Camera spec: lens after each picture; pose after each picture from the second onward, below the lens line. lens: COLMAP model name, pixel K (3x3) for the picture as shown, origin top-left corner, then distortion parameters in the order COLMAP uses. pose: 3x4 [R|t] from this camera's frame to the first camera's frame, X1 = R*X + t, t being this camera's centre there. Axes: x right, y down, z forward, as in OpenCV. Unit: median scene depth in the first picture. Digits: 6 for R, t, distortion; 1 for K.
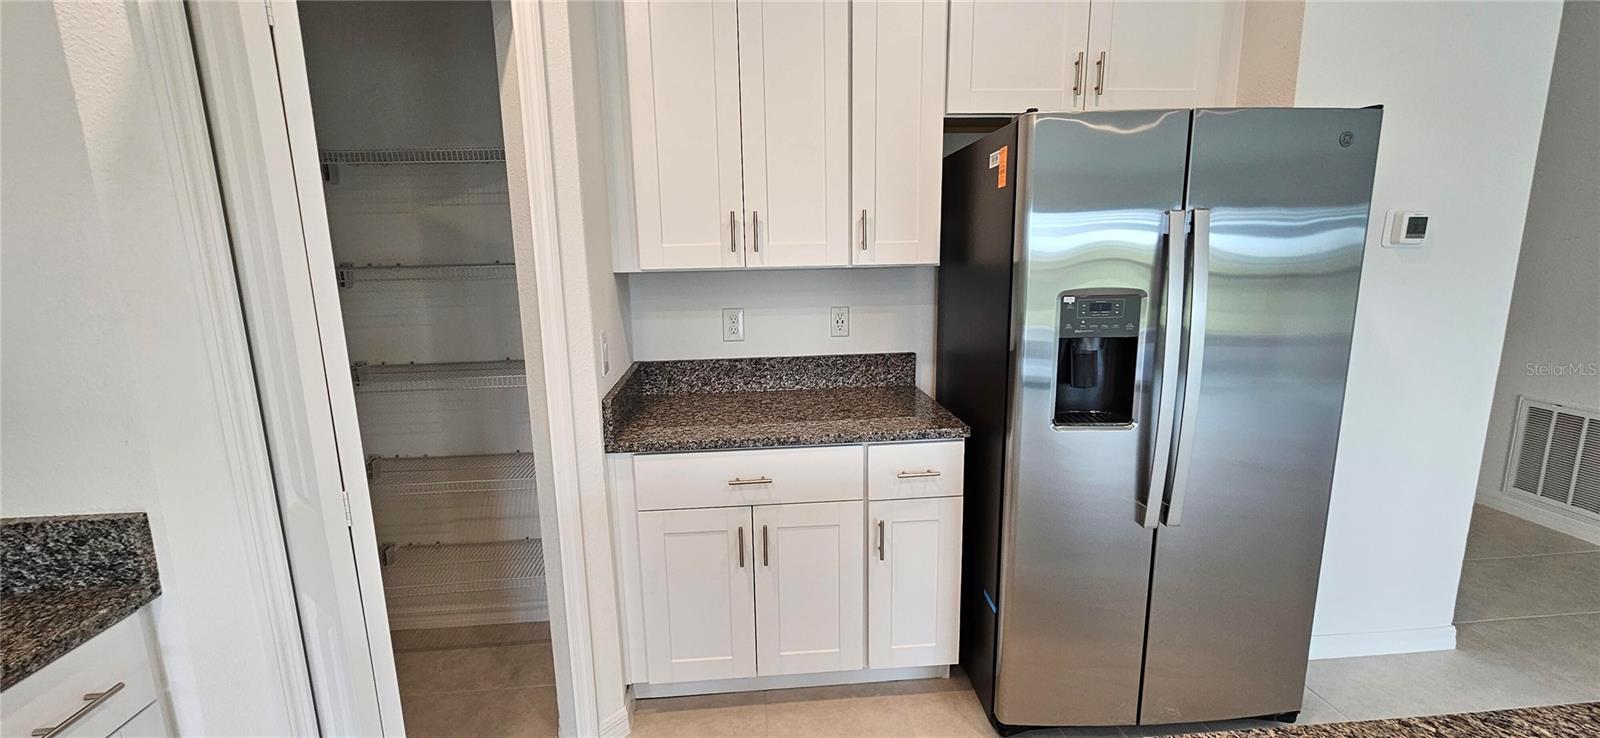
lens RADIAL K [[654.2, 0, 790.0], [0, 654.2, 376.1], [0, 0, 1]] dist [0.003771, 0.000112]
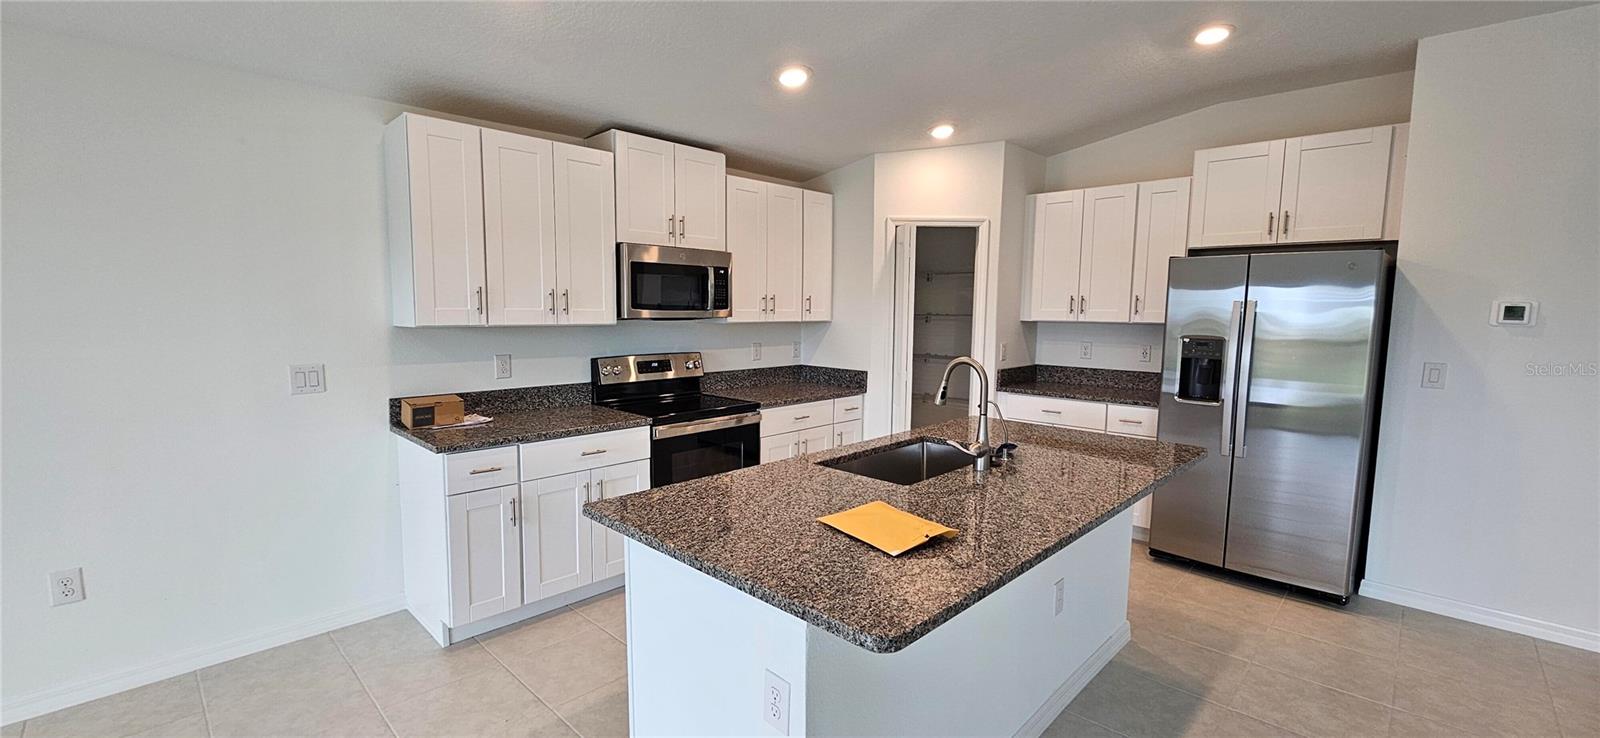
lens RADIAL K [[654.2, 0, 794.0], [0, 654.2, 371.2], [0, 0, 1]] dist [0.003771, 0.000112]
pose [[0.663477, 0.098821, -0.741642, 0.980353], [-0.165847, 0.986005, -0.016986, 0.198945], [0.729584, 0.134269, 0.670581, -1.165141]]
